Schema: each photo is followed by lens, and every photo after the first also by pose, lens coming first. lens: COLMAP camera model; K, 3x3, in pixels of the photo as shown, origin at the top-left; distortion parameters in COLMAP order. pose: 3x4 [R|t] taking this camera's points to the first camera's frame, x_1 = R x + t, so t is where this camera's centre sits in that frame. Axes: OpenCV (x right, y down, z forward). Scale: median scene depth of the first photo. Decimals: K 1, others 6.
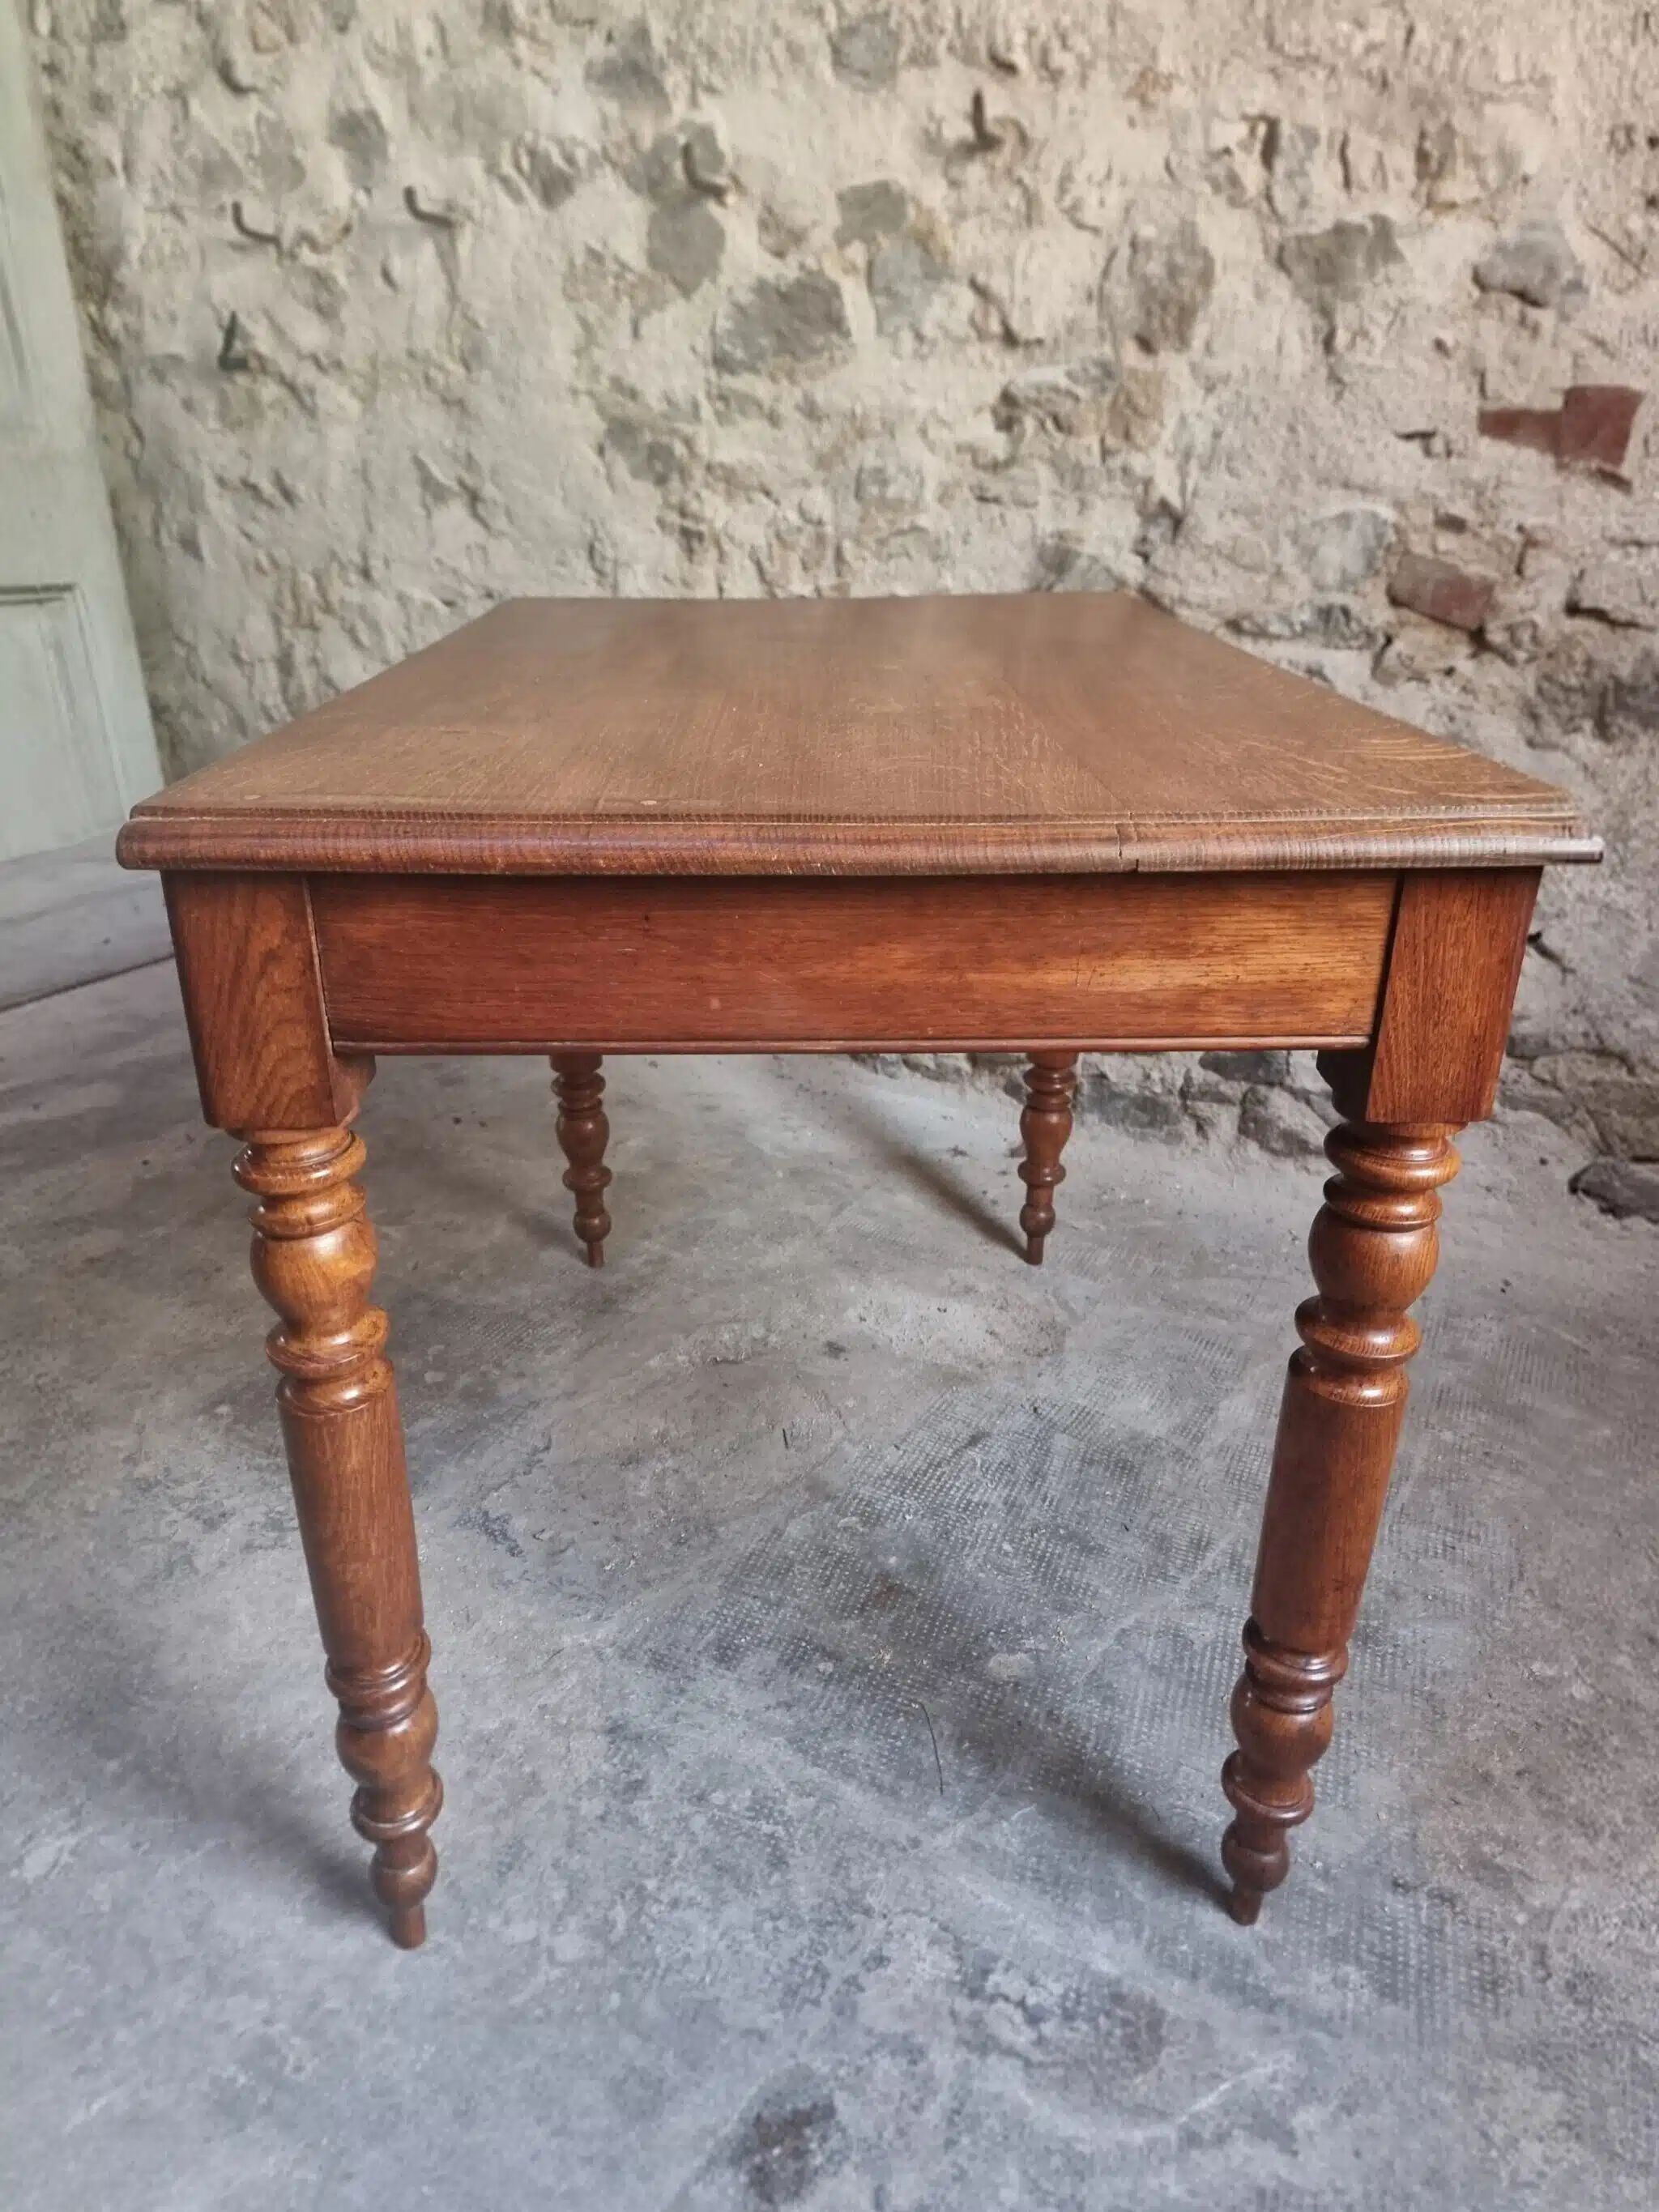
lens RADIAL K [[1426.4, 0, 817.8], [0, 1426.4, 1101.9], [0, 0, 1]] dist [0.044221, -0.045819]
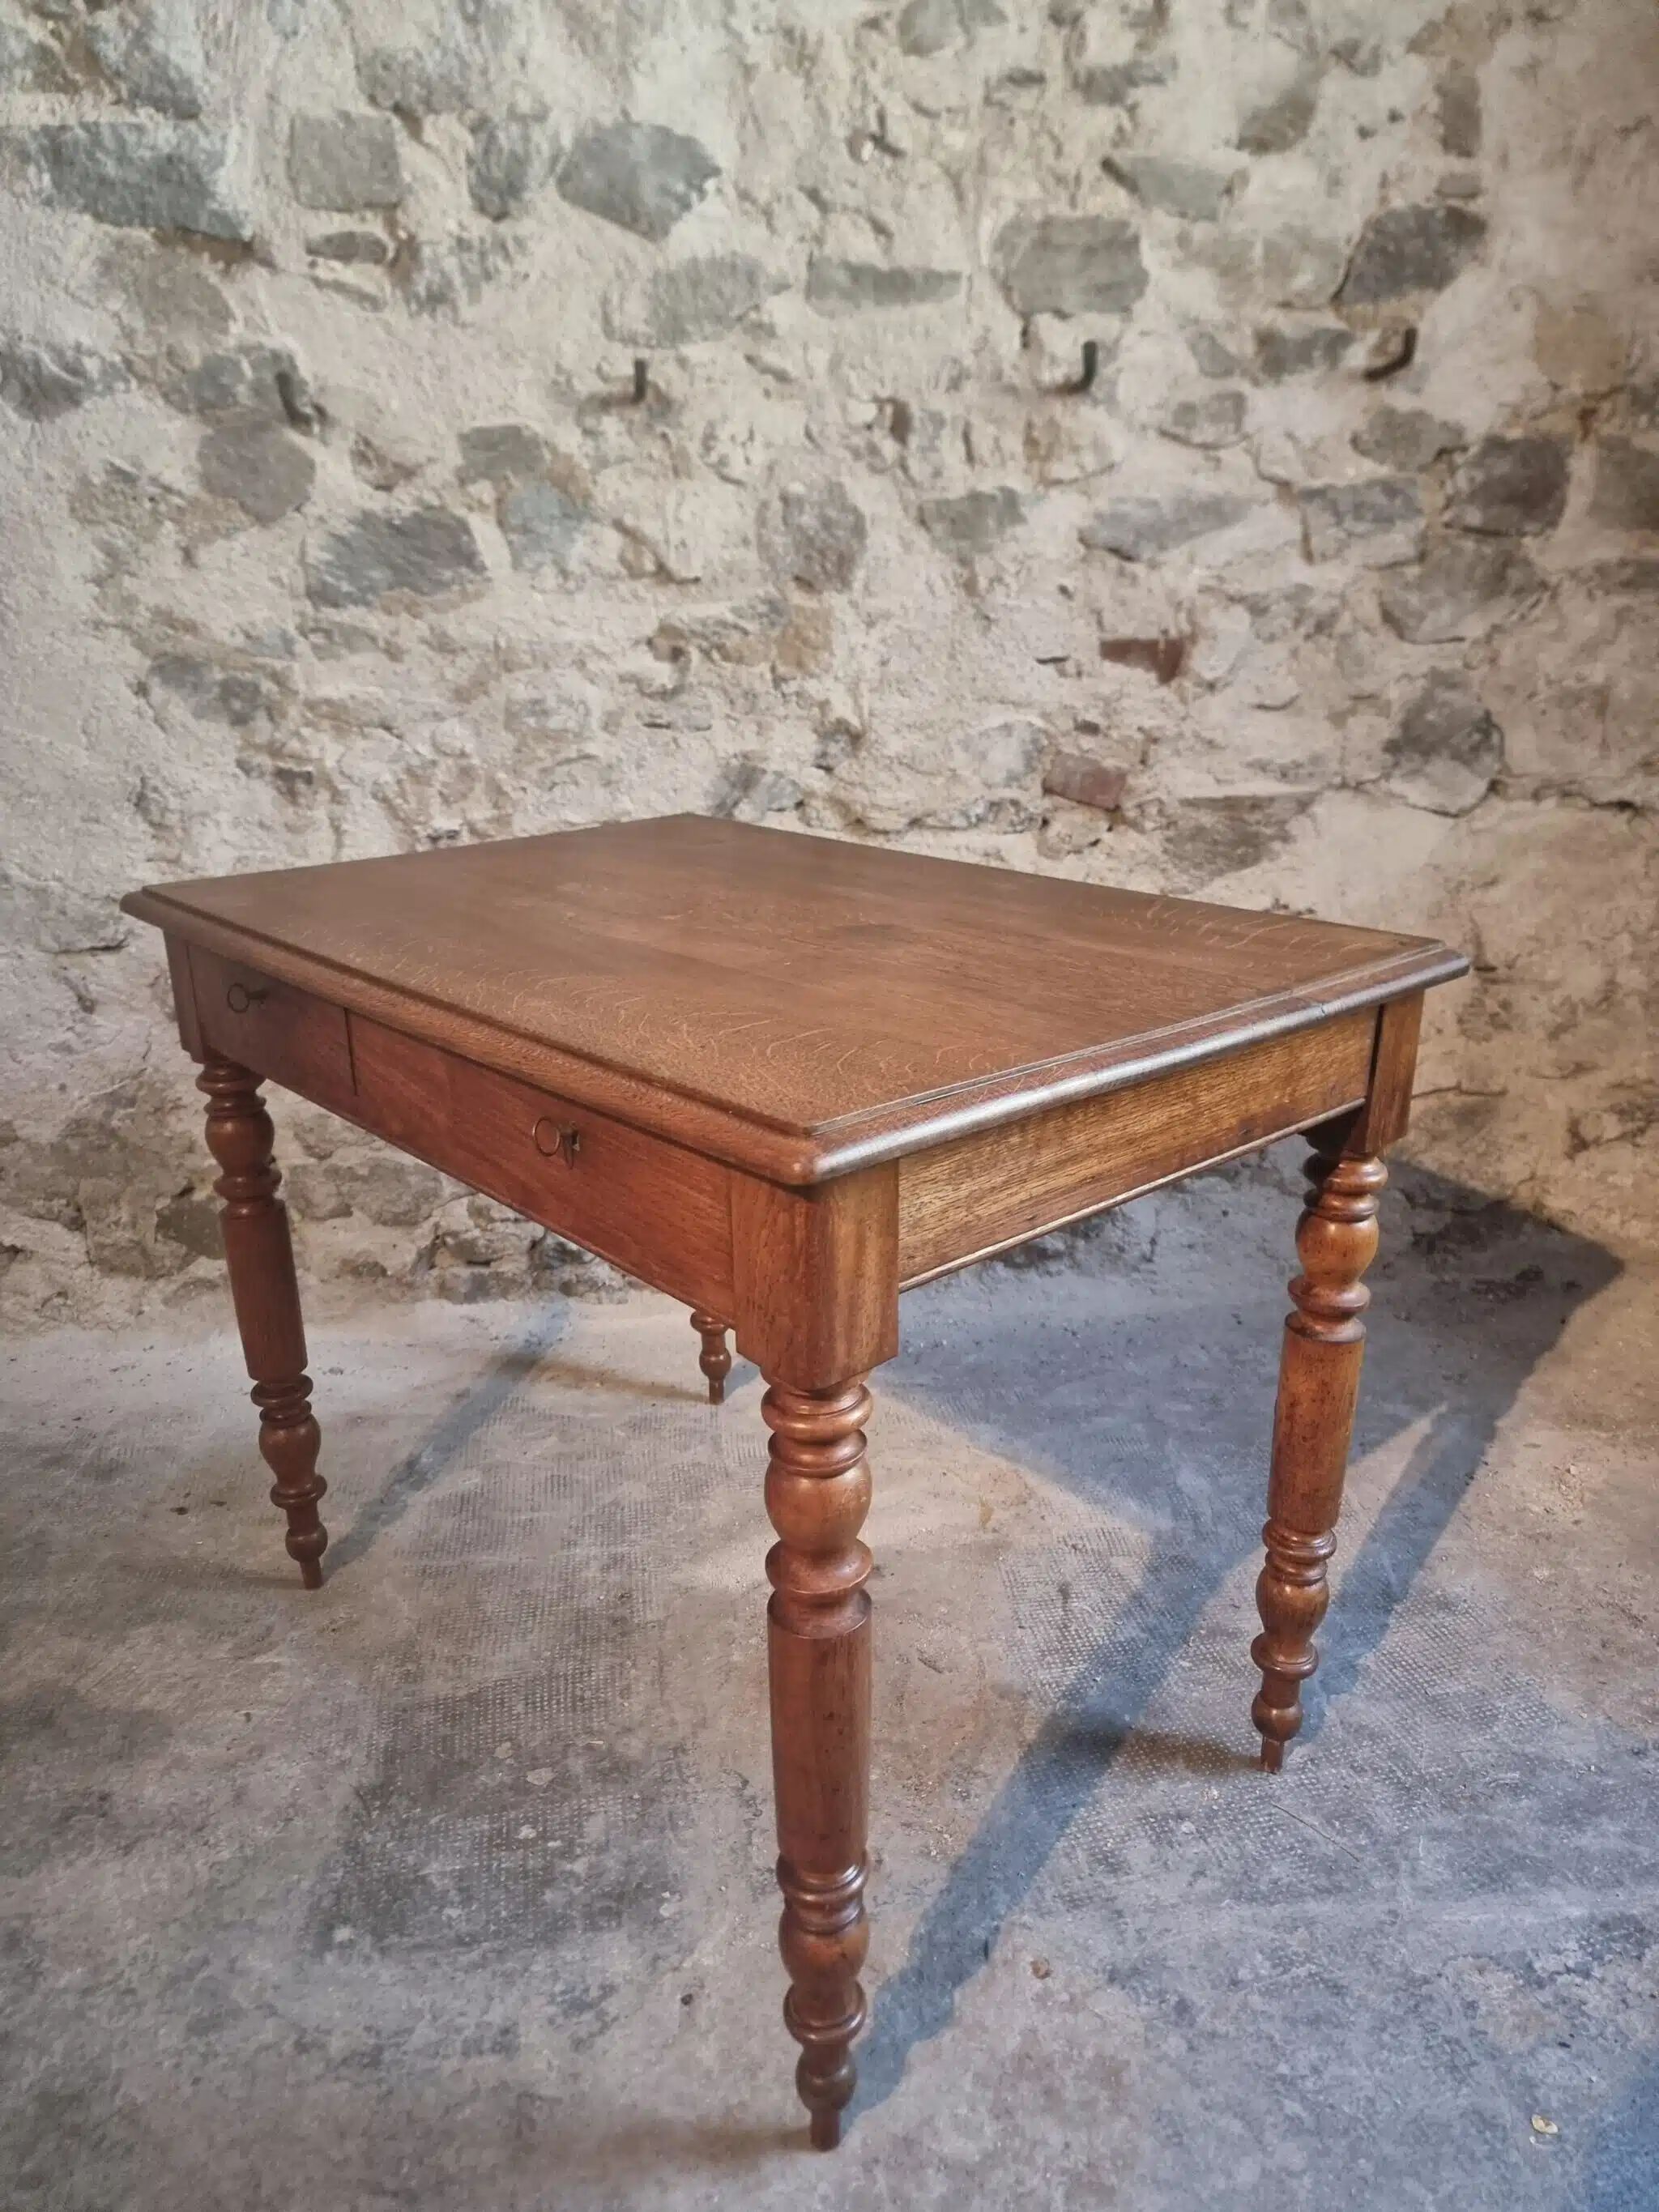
lens RADIAL K [[1536.8, 0, 817.4], [0, 1536.8, 1128.8], [0, 0, 1]] dist [0.051074, -0.052085]
pose [[0.798056, -0.218193, 0.561692, -0.505570], [0.264971, 0.964254, -0.001902, -0.119217], [-0.541199, 0.150351, 0.827344, 0.081028]]
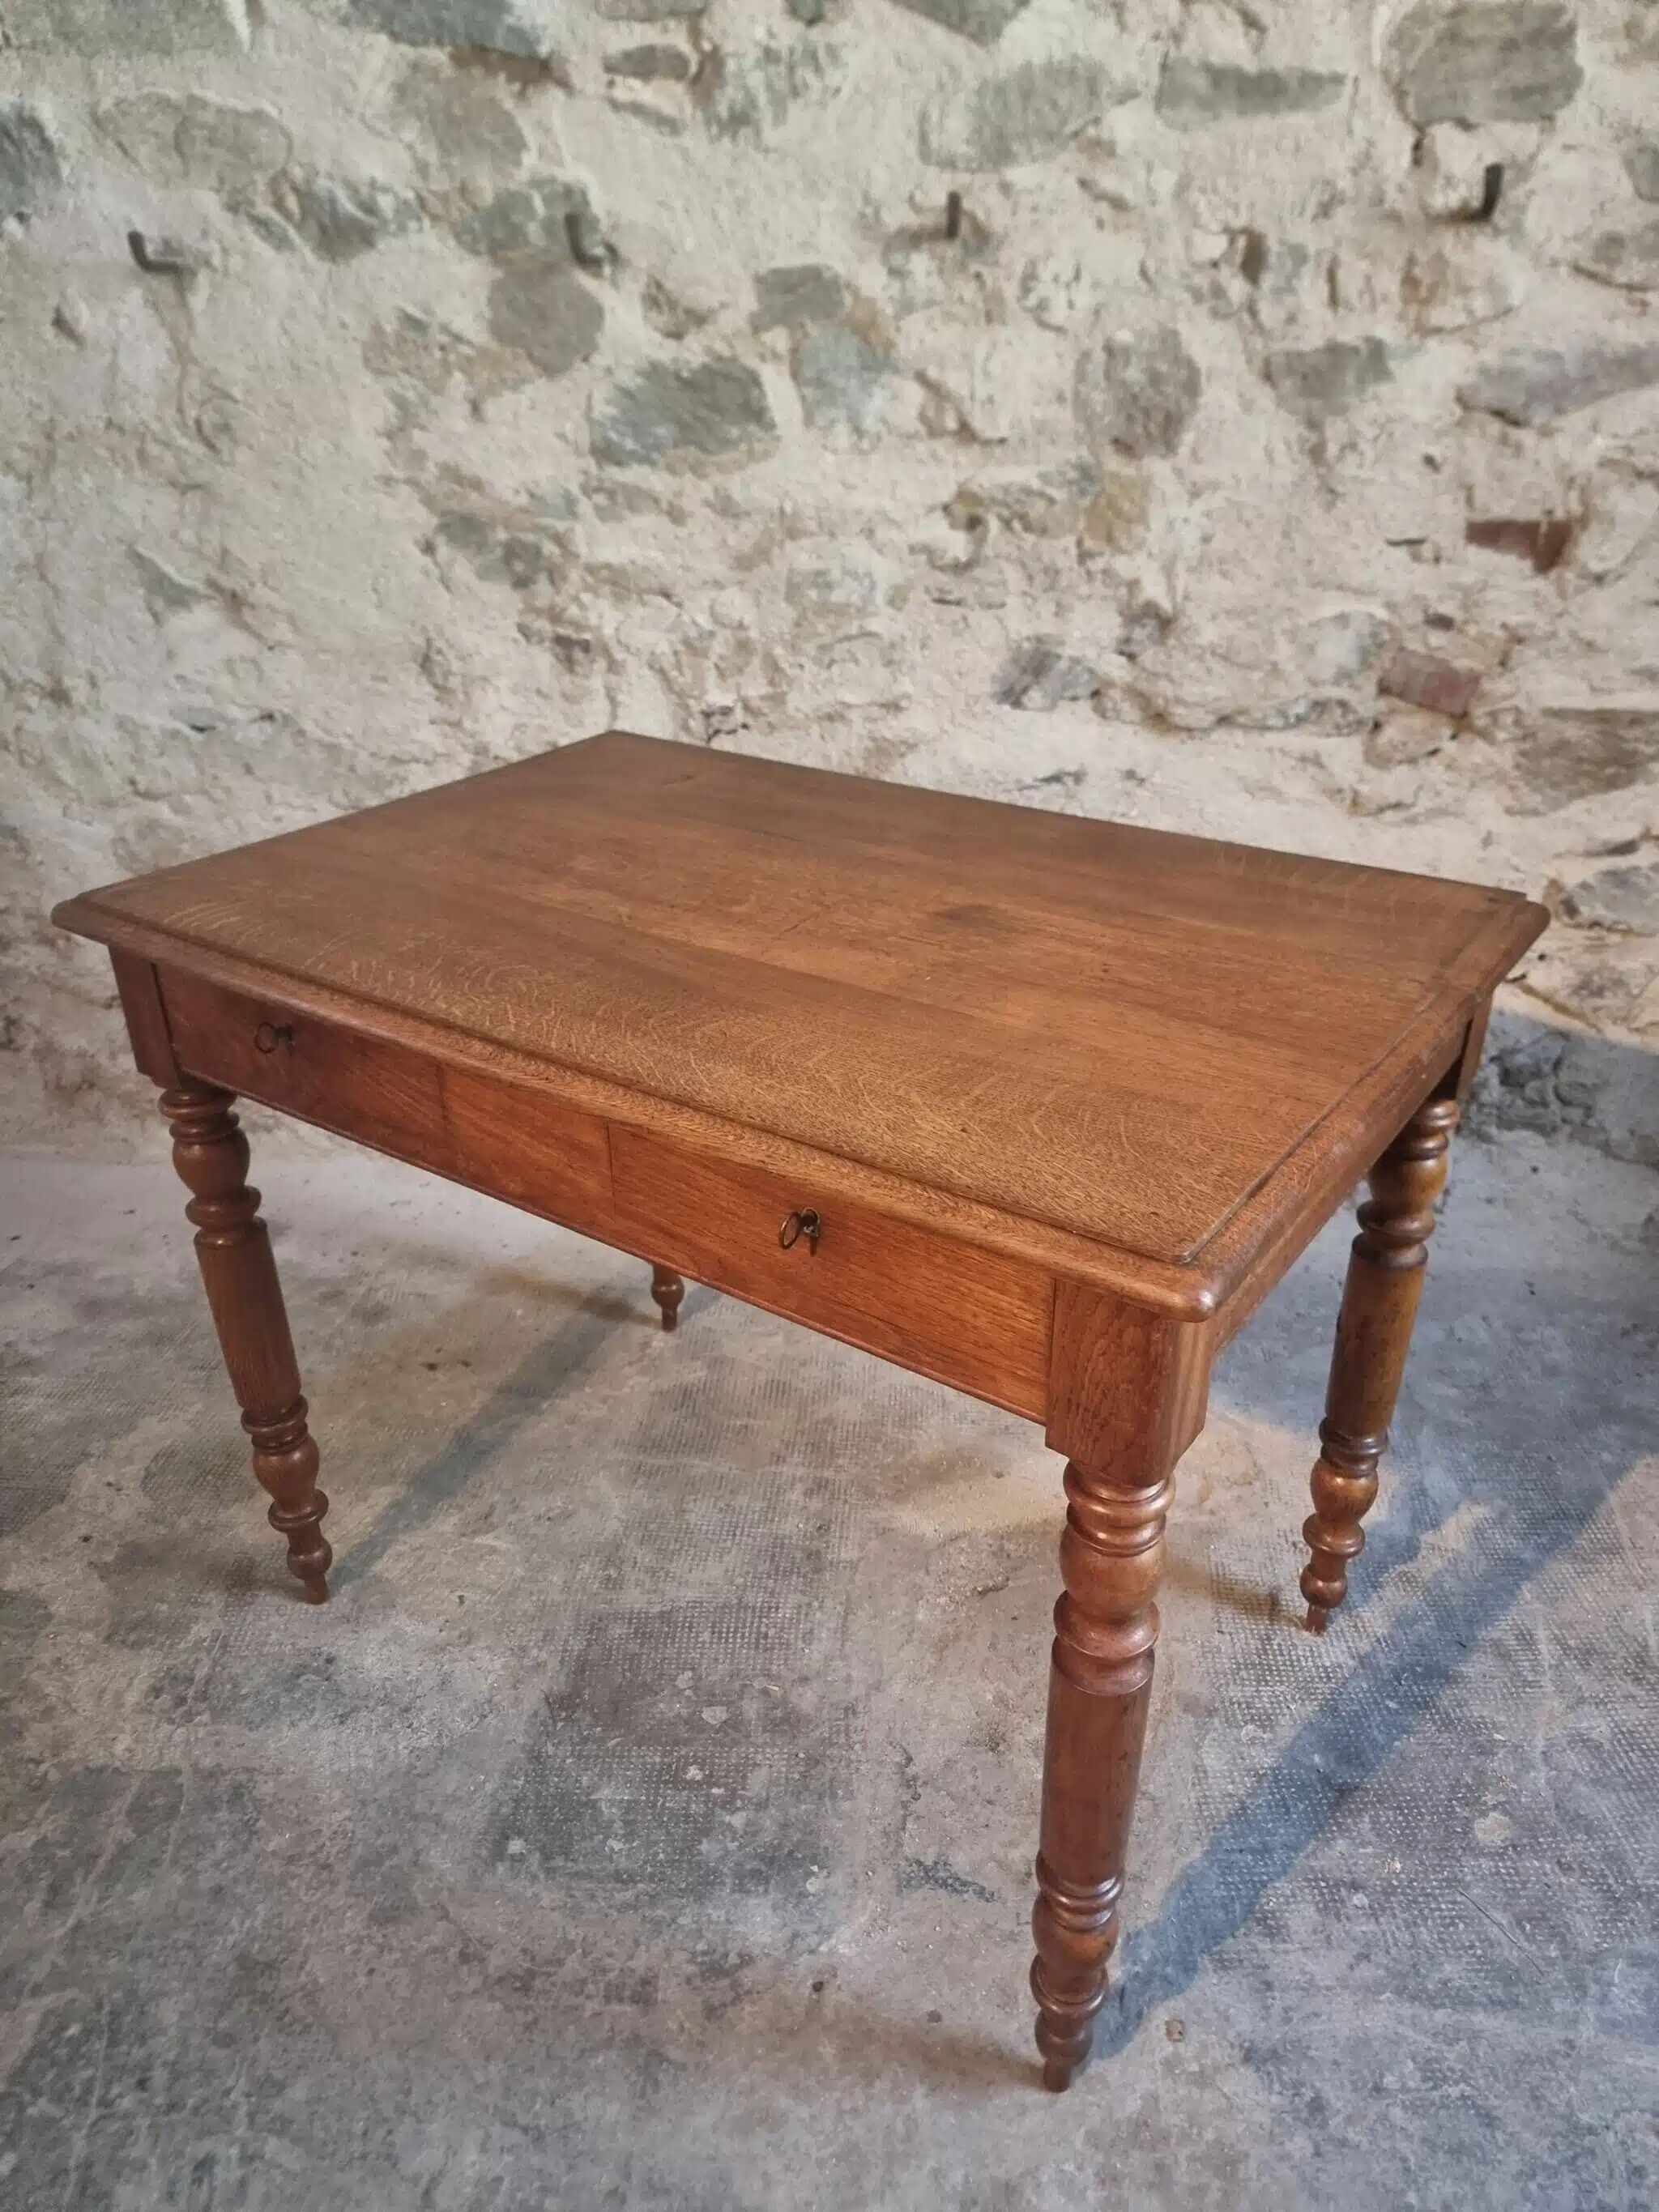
lens RADIAL K [[1536.8, 0, 828.3], [0, 1536.8, 1108.6], [0, 0, 1]] dist [0.051074, -0.052085]
pose [[0.909027, -0.208590, 0.360778, -0.416763], [0.186304, 0.977799, 0.095916, -0.222036], [-0.372775, -0.019976, 0.927707, 0.090051]]
